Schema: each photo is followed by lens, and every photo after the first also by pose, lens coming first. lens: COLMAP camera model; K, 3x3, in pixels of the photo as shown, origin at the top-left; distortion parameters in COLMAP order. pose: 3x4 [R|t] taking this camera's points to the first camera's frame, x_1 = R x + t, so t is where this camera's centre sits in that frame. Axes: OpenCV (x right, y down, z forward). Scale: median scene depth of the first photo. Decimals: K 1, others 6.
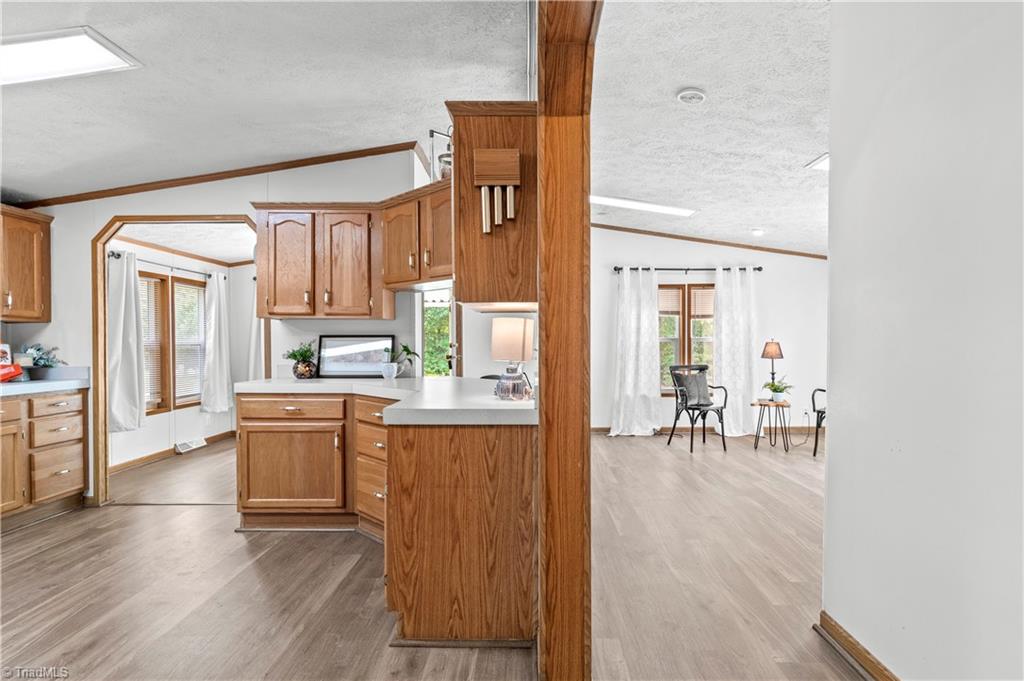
lens RADIAL K [[576.1, 0, 522.5], [0, 576.1, 345.9], [0, 0, 1]] dist [0.004844, 0.000596]
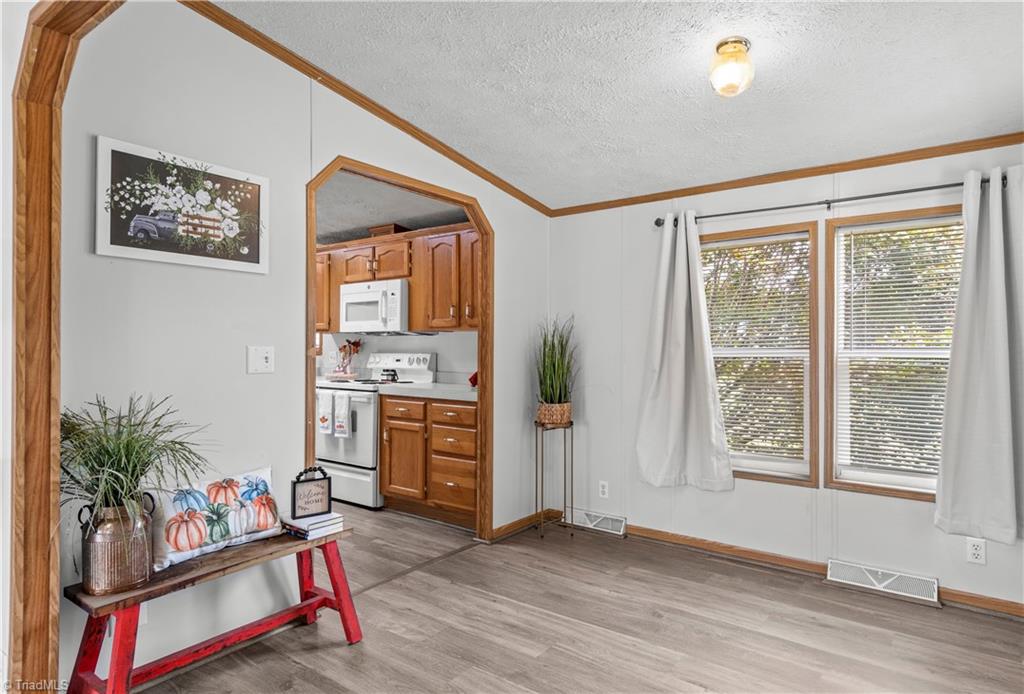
lens RADIAL K [[576.1, 0, 561.4], [0, 576.1, 346.5], [0, 0, 1]] dist [0.004844, 0.000596]
pose [[-0.564472, 0.000509, -0.825452, -0.104495], [-0.008296, 0.999946, 0.006289, -0.020686], [0.825410, 0.010398, -0.564437, 1.734768]]
